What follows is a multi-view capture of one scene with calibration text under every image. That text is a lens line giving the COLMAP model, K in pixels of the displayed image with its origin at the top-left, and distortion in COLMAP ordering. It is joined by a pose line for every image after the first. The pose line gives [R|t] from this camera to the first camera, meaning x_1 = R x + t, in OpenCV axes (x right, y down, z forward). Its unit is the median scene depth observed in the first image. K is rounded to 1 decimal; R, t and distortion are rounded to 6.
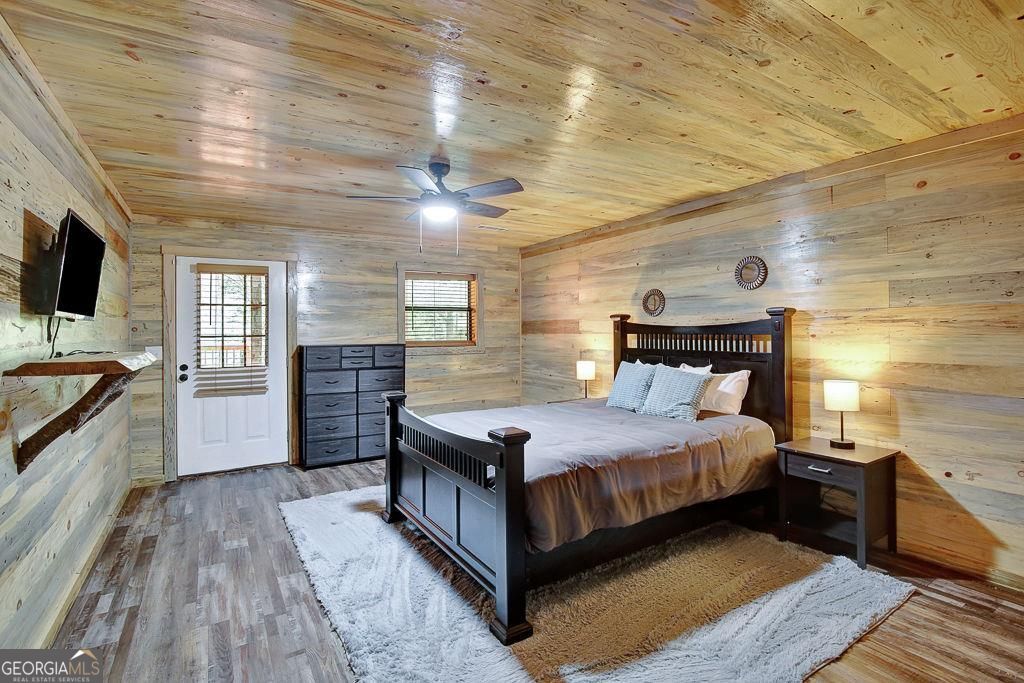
lens RADIAL K [[483.1, 0, 537.8], [0, 483.1, 327.2], [0, 0, 1]] dist [-0.036696, 0.011089]
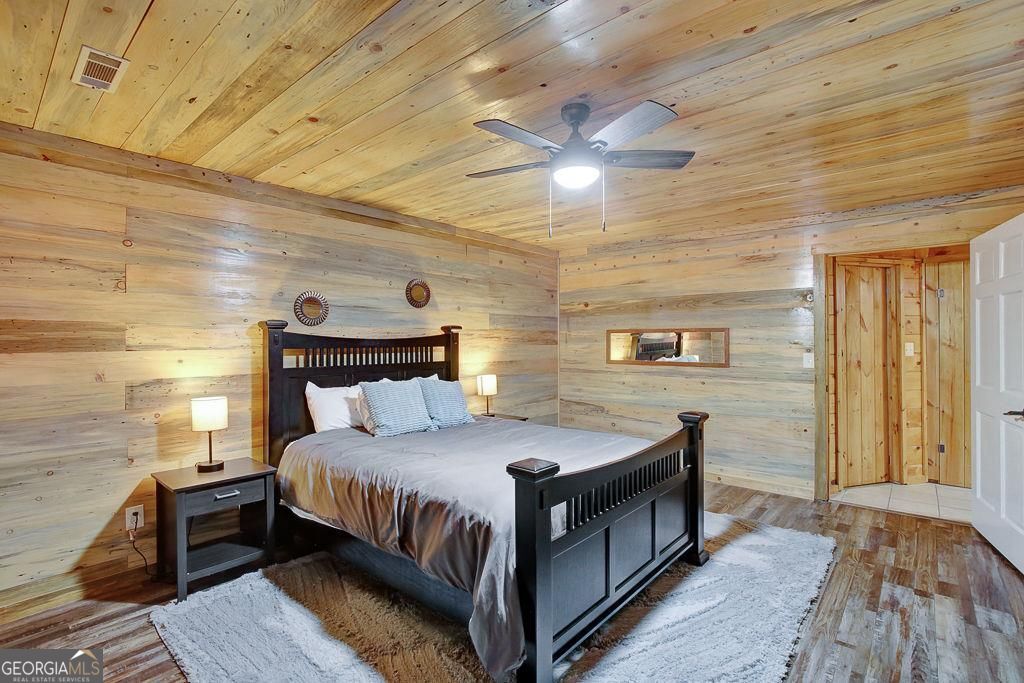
lens RADIAL K [[483.1, 0, 513.7], [0, 483.1, 340.9], [0, 0, 1]] dist [-0.036696, 0.011089]
pose [[-0.252662, 0.015077, 0.967437, -0.703677], [0.006441, 0.999883, -0.013900, 0.017326], [-0.967533, 0.002719, -0.252730, 1.031366]]
